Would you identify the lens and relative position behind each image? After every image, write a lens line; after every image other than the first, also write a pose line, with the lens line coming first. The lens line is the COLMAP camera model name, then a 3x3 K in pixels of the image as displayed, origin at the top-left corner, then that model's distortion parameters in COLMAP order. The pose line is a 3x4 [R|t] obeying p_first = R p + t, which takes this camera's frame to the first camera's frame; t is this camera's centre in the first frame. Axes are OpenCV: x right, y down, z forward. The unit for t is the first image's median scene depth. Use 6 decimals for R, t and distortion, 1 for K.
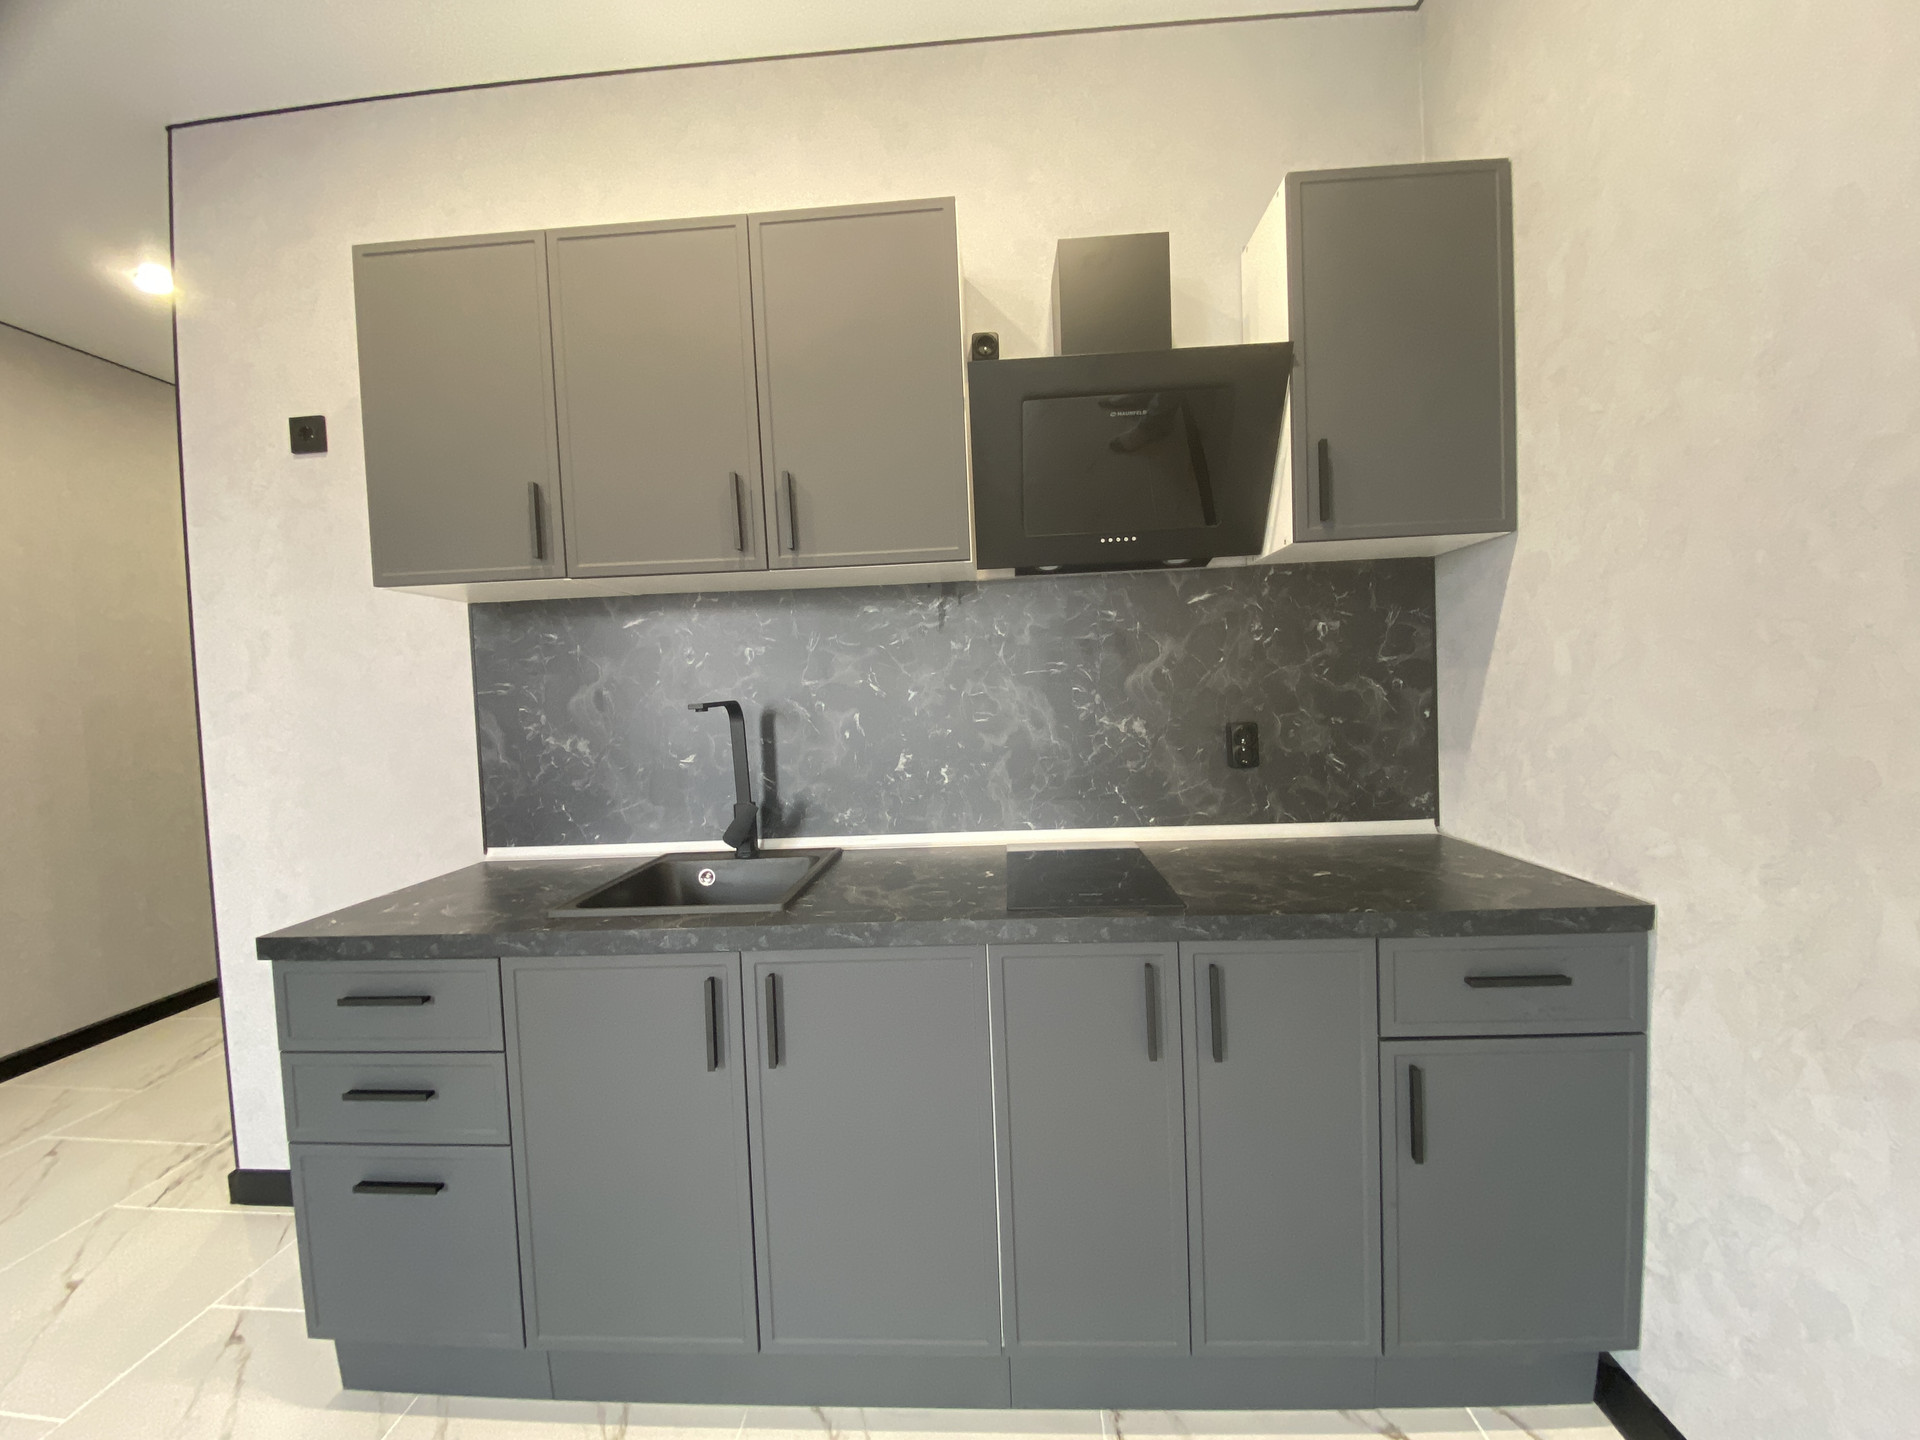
lens RADIAL K [[780.3, 0, 966.7], [0, 780.3, 719.1], [0, 0, 1]] dist [0.024946, -0.021881]
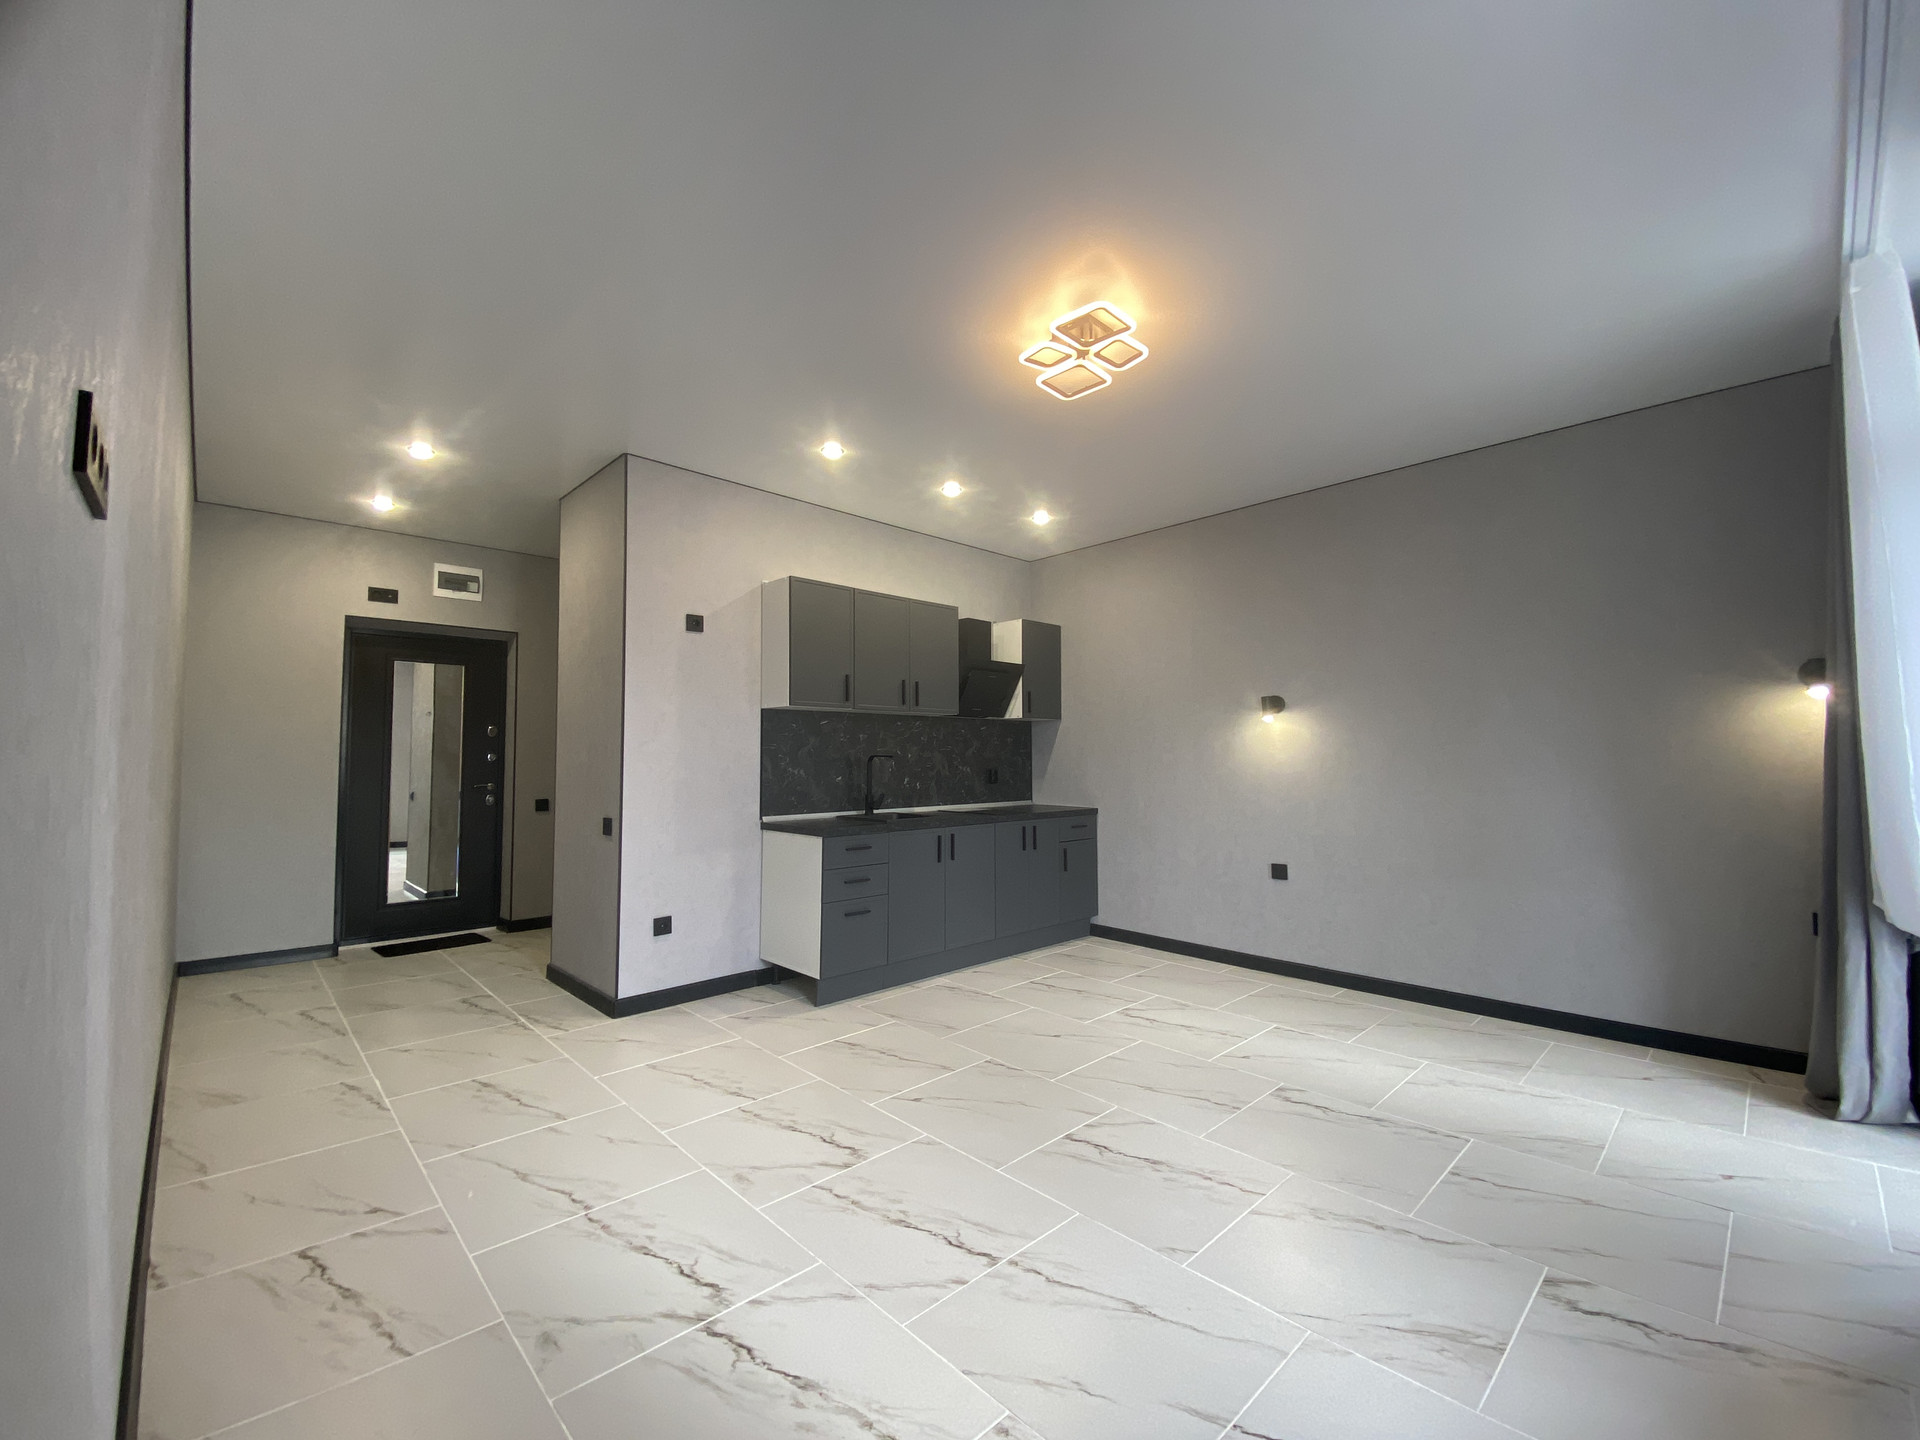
lens RADIAL K [[780.3, 0, 966.7], [0, 780.3, 719.1], [0, 0, 1]] dist [0.024946, -0.021881]
pose [[0.675200, 0.075288, 0.733782, -1.979249], [0.003075, 0.994482, -0.104866, 0.128454], [-0.737628, 0.073062, 0.671243, -1.001616]]
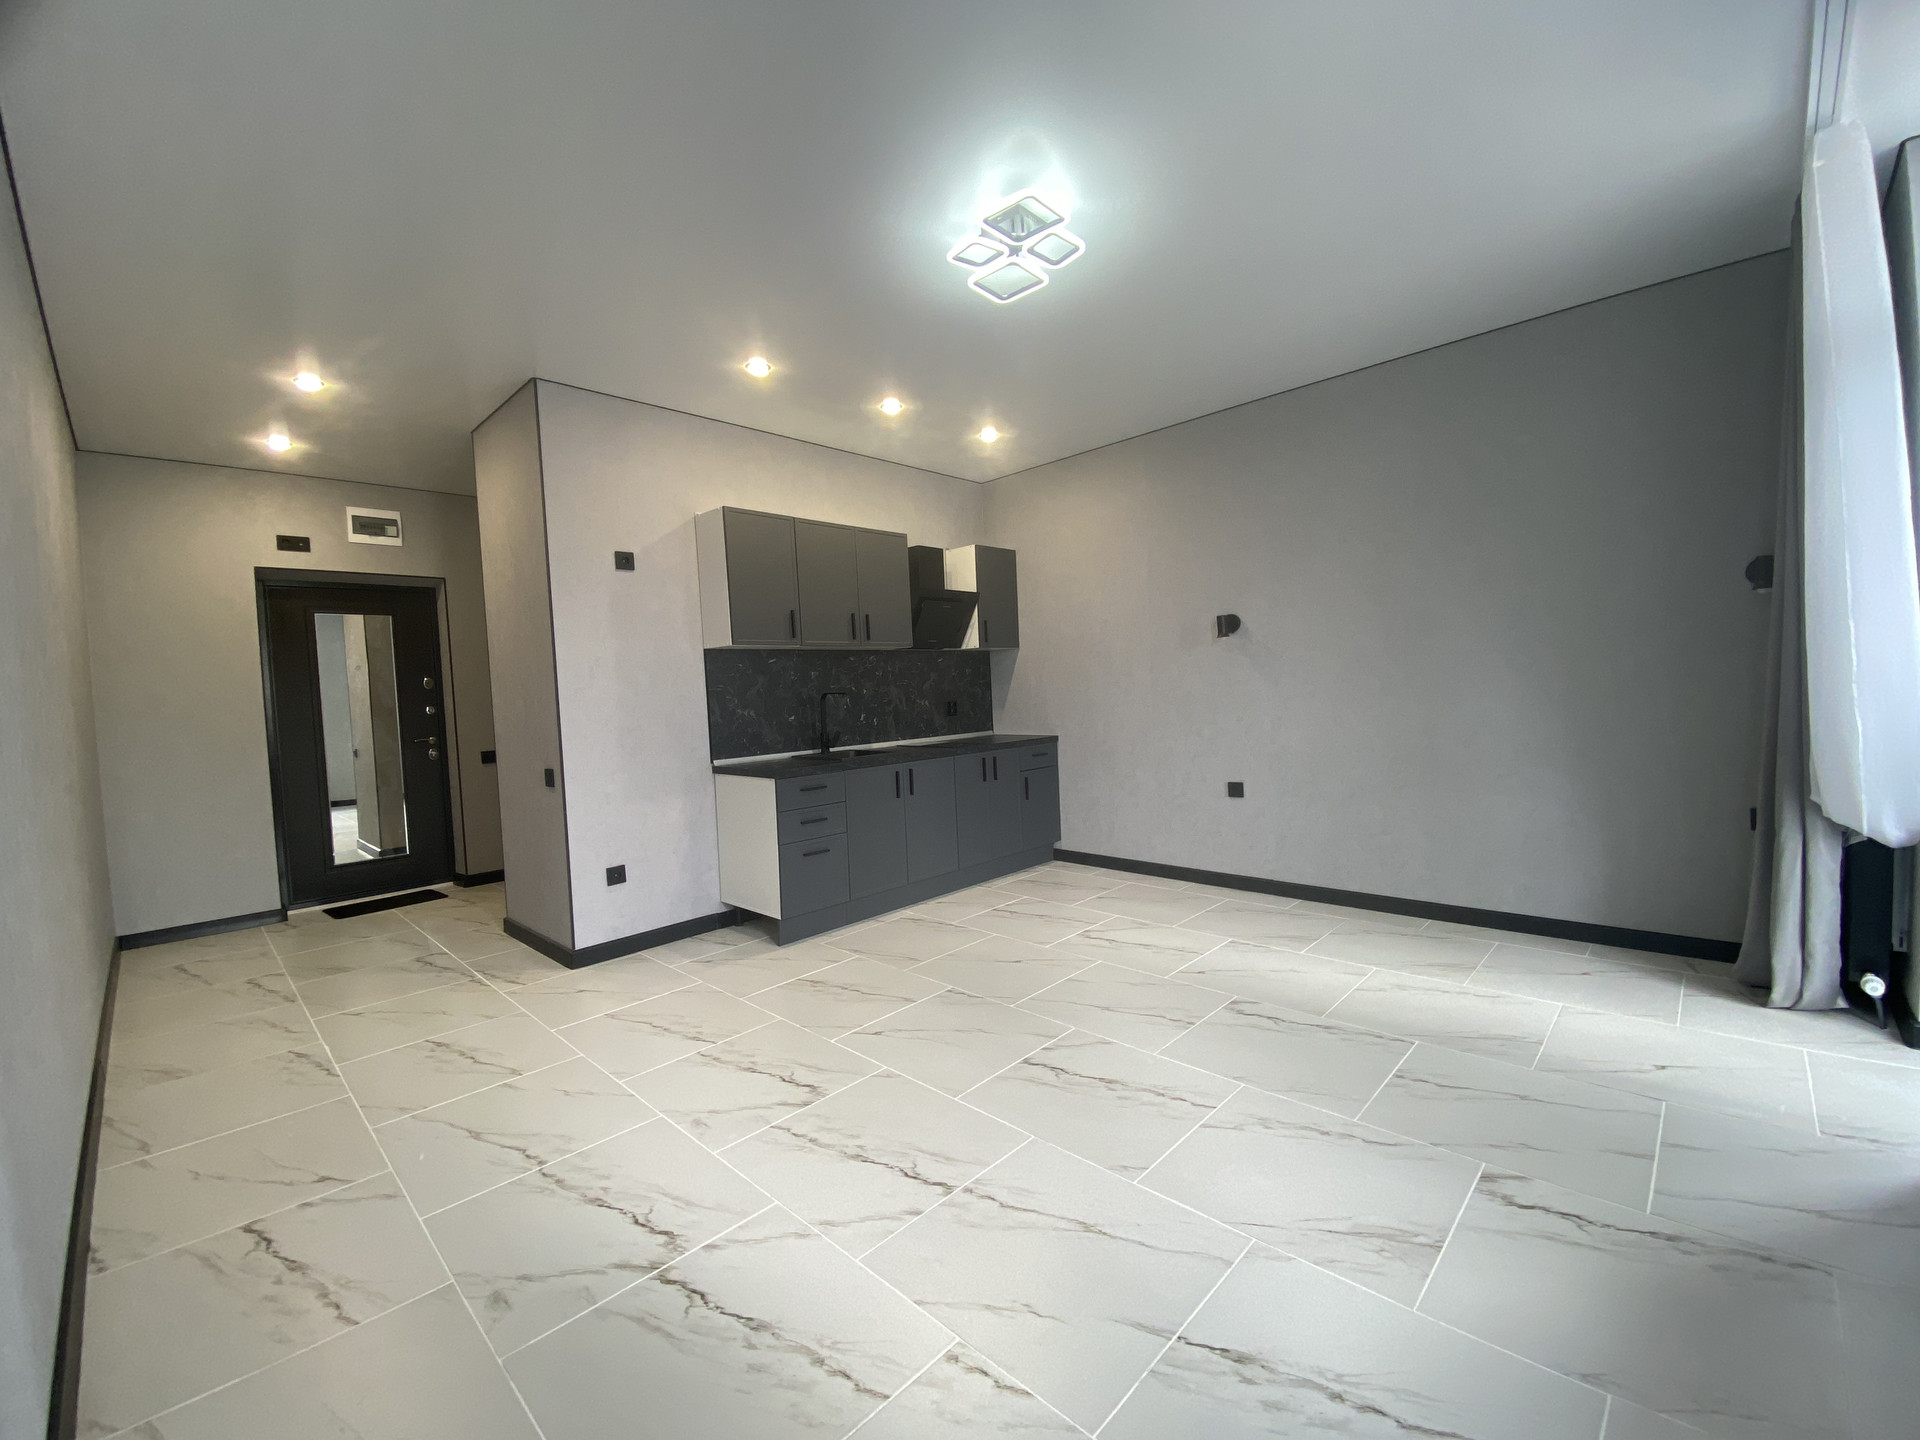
lens RADIAL K [[780.3, 0, 966.7], [0, 780.3, 719.1], [0, 0, 1]] dist [0.024946, -0.021881]
pose [[0.648589, -0.020865, 0.760853, -1.908310], [0.047786, 0.998768, -0.013346, 0.117833], [-0.759637, 0.045014, 0.648787, -1.006735]]
